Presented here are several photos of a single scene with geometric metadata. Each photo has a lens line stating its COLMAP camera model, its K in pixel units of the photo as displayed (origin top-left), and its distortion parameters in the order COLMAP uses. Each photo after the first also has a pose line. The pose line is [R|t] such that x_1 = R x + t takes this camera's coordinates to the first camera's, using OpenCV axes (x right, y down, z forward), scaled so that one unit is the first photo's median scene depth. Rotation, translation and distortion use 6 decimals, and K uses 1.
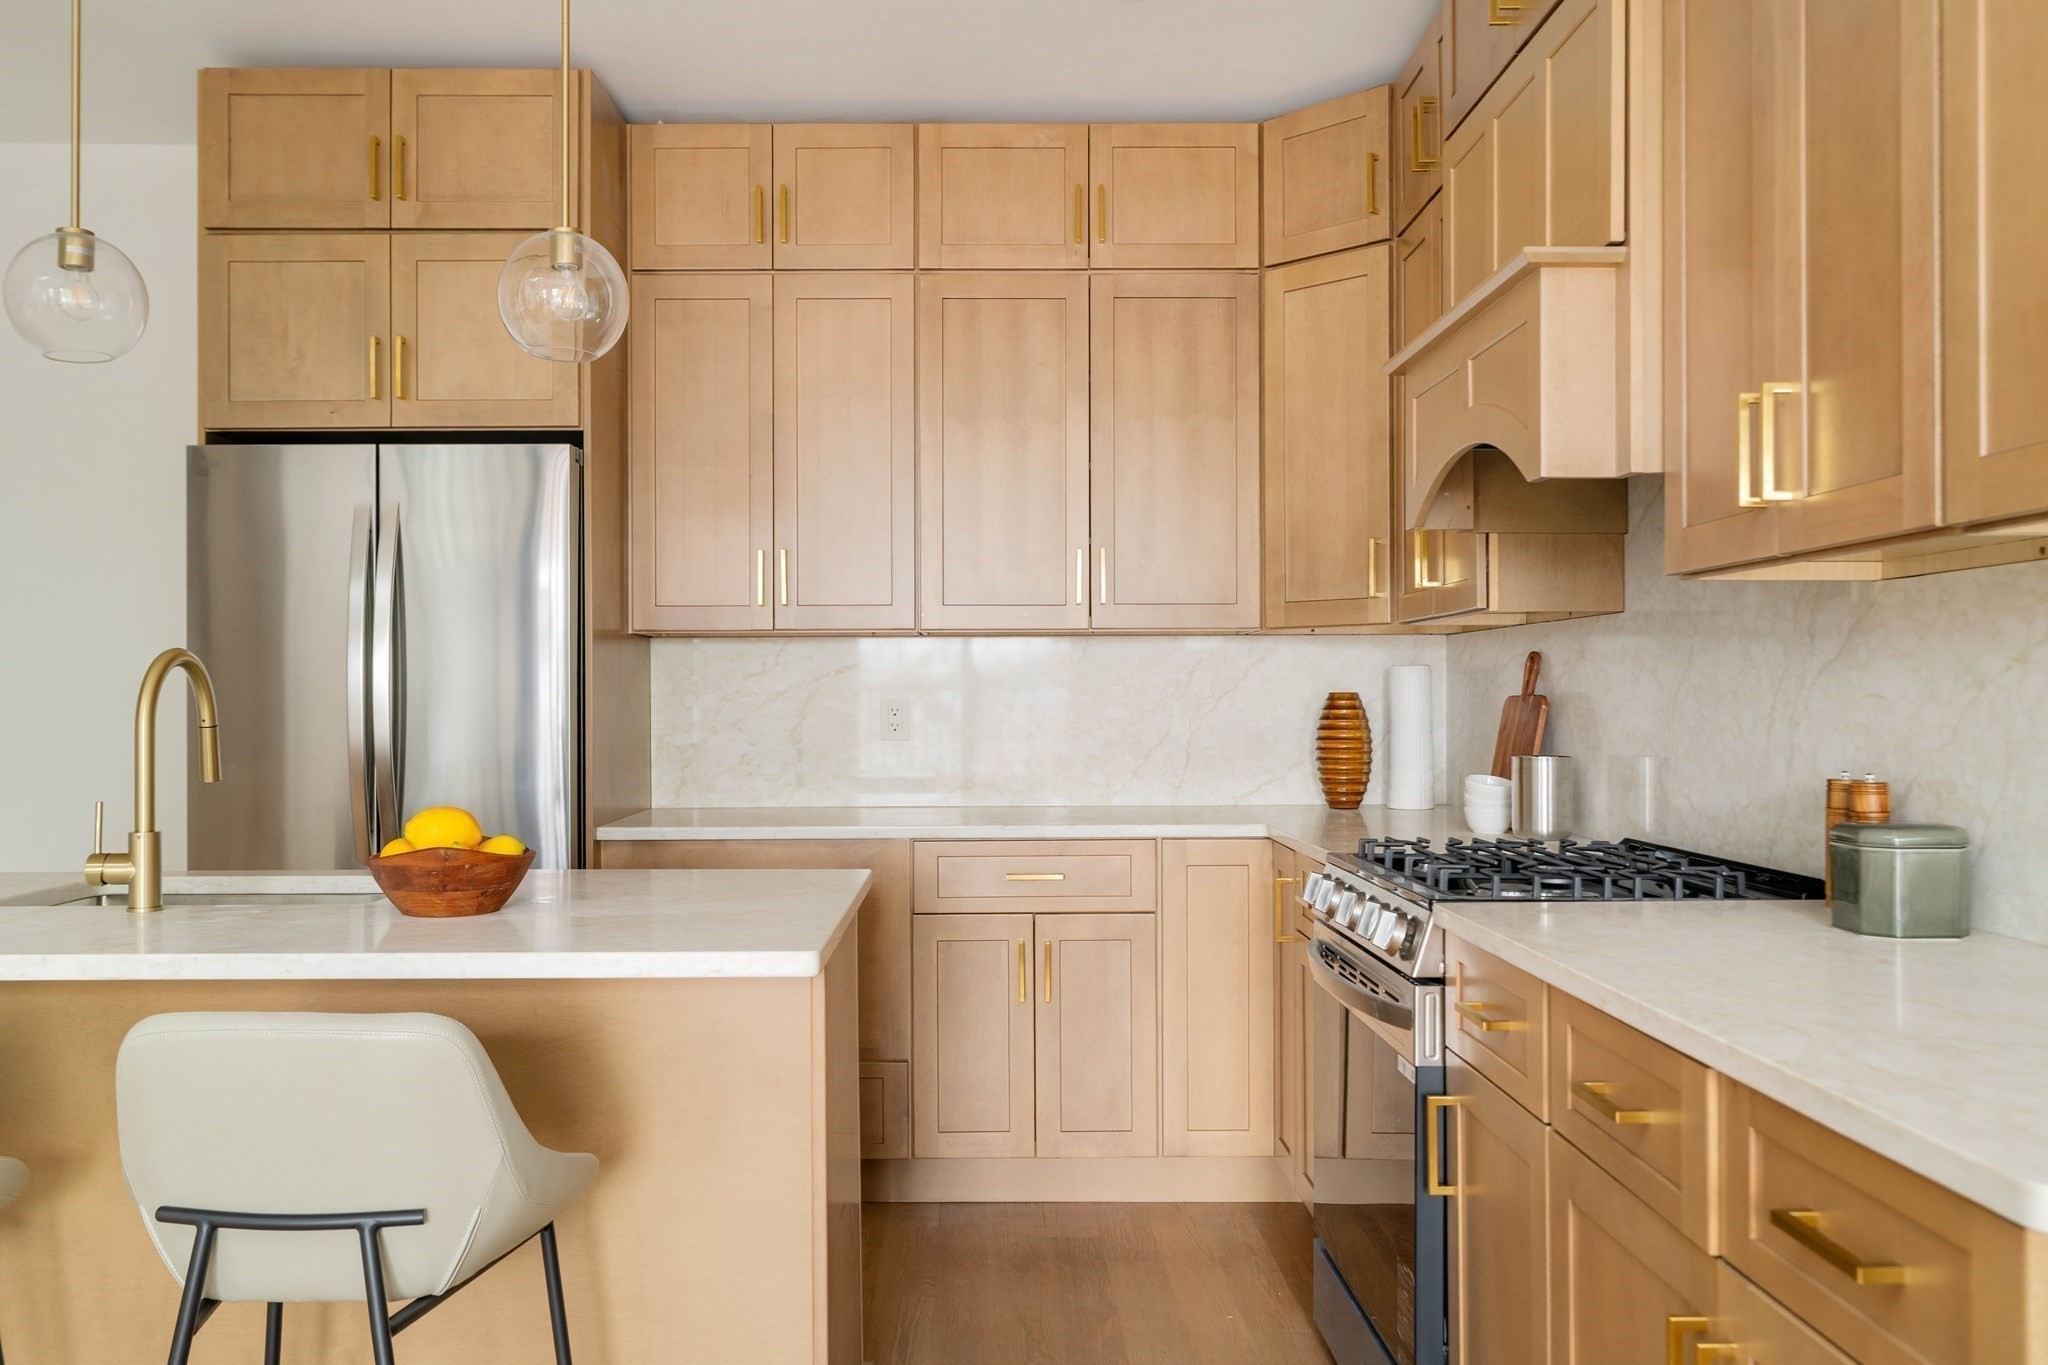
lens RADIAL K [[1686.4, 0, 1078.2], [0, 1686.4, 687.1], [0, 0, 1]] dist [0.002510, 0.006453]
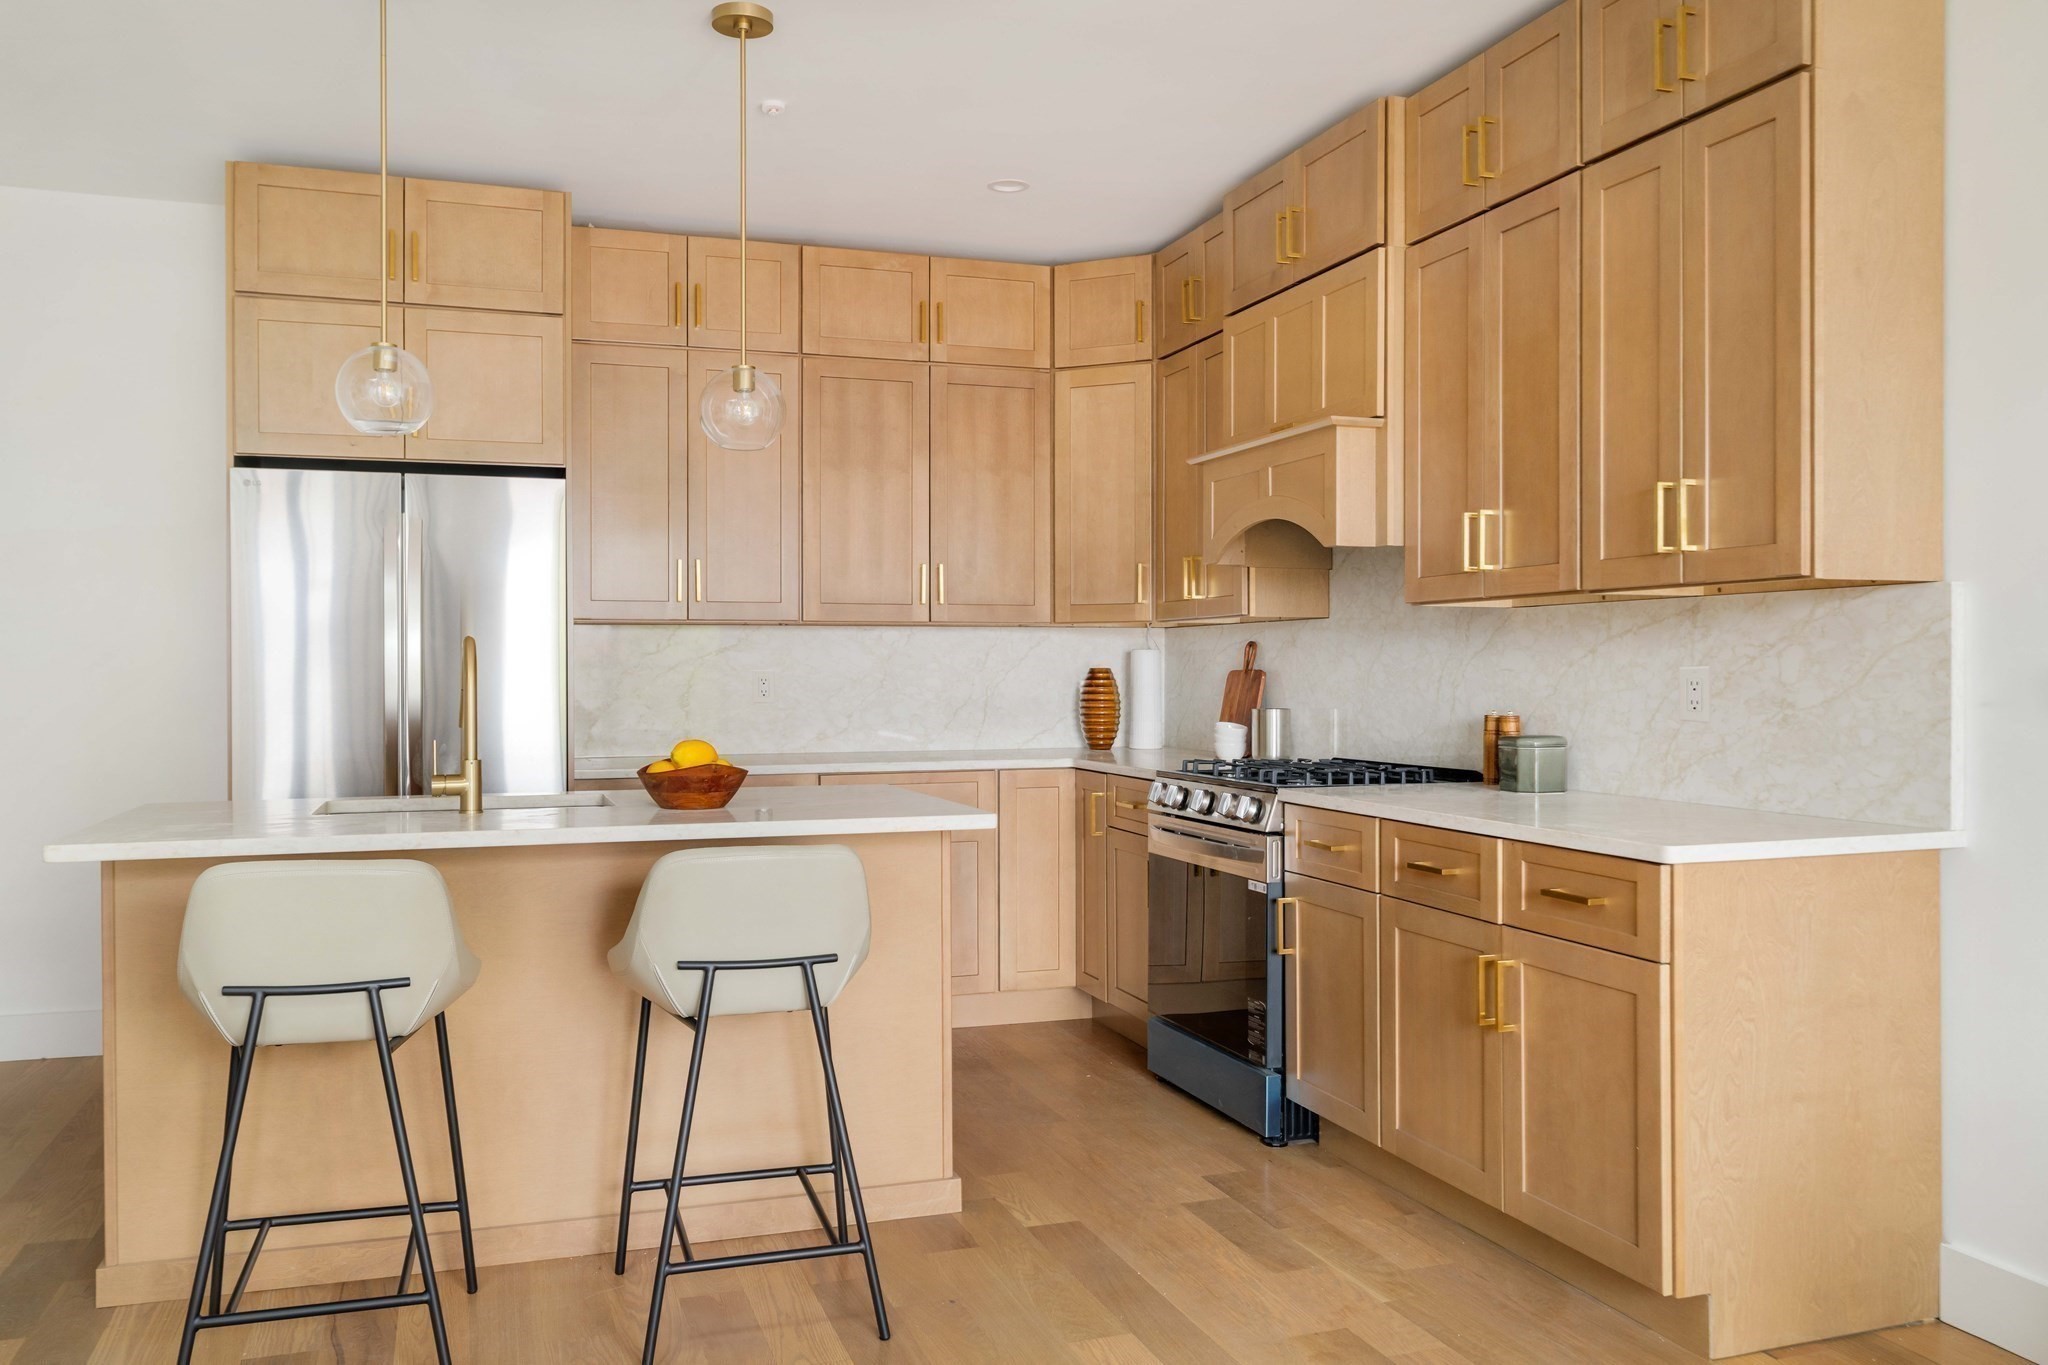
lens RADIAL K [[1647.1, 0, 1020.5], [0, 1647.1, 684.3], [0, 0, 1]] dist [-0.007502, 0.005898]
pose [[0.960143, -0.000688, 0.279508, -0.345299], [-0.002766, 0.999925, 0.011965, 0.000512], [-0.279495, -0.012261, 0.960069, -0.369481]]
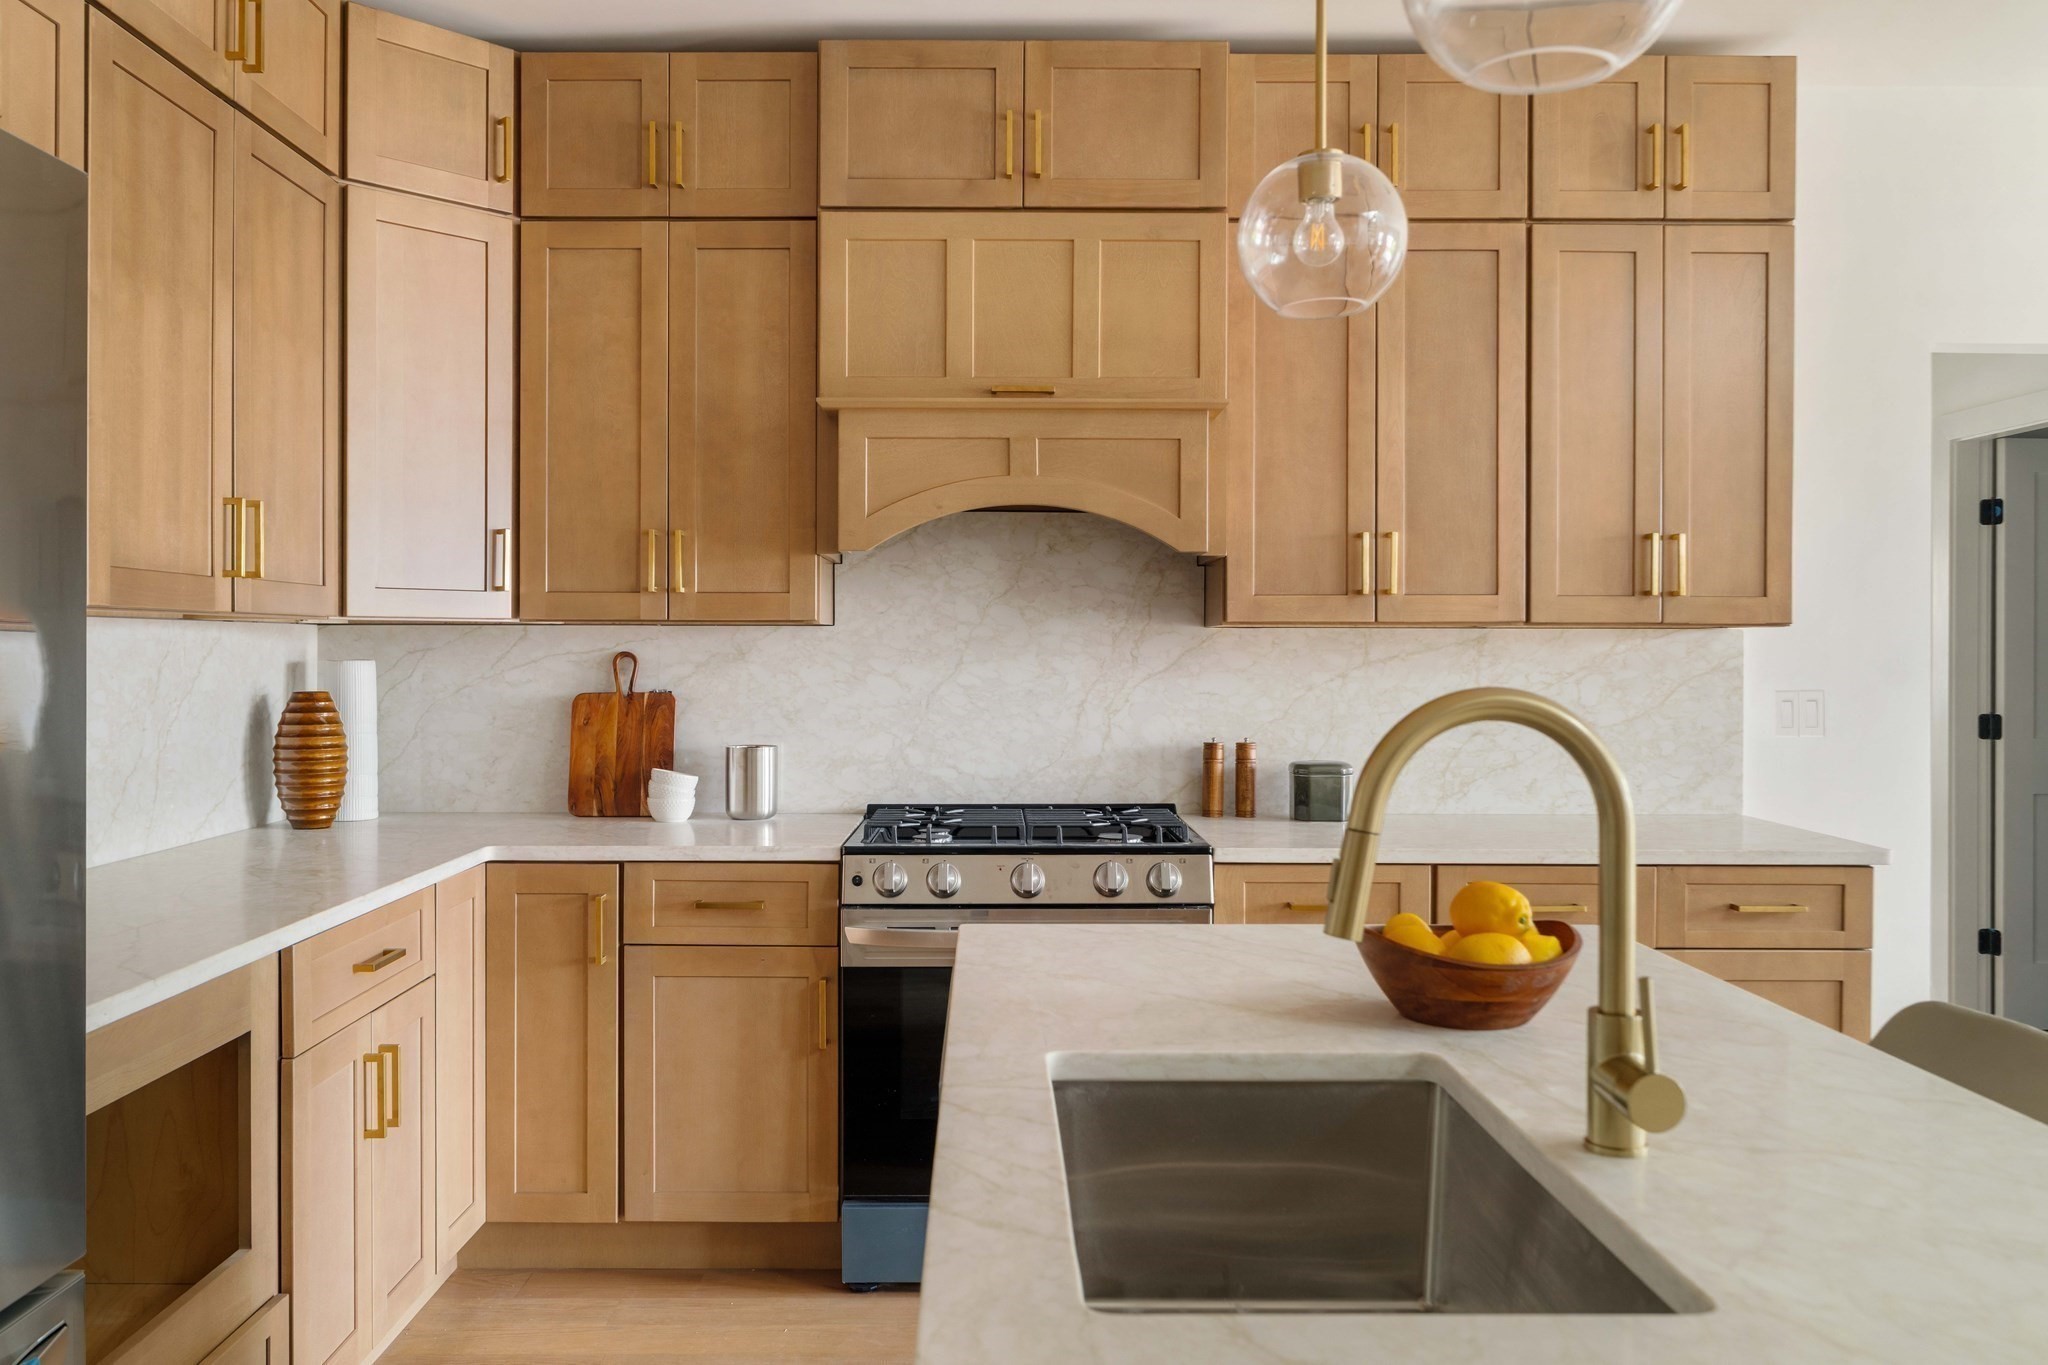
lens RADIAL K [[1555.6, 0, 988.7], [0, 1555.6, 629.4], [0, 0, 1]] dist [-0.006036, -0.002804]
pose [[0.022092, 0.011223, 0.999693, -0.719295], [-0.008085, 0.999906, -0.011047, -0.026106], [-0.999723, -0.007838, 0.022181, 0.753551]]
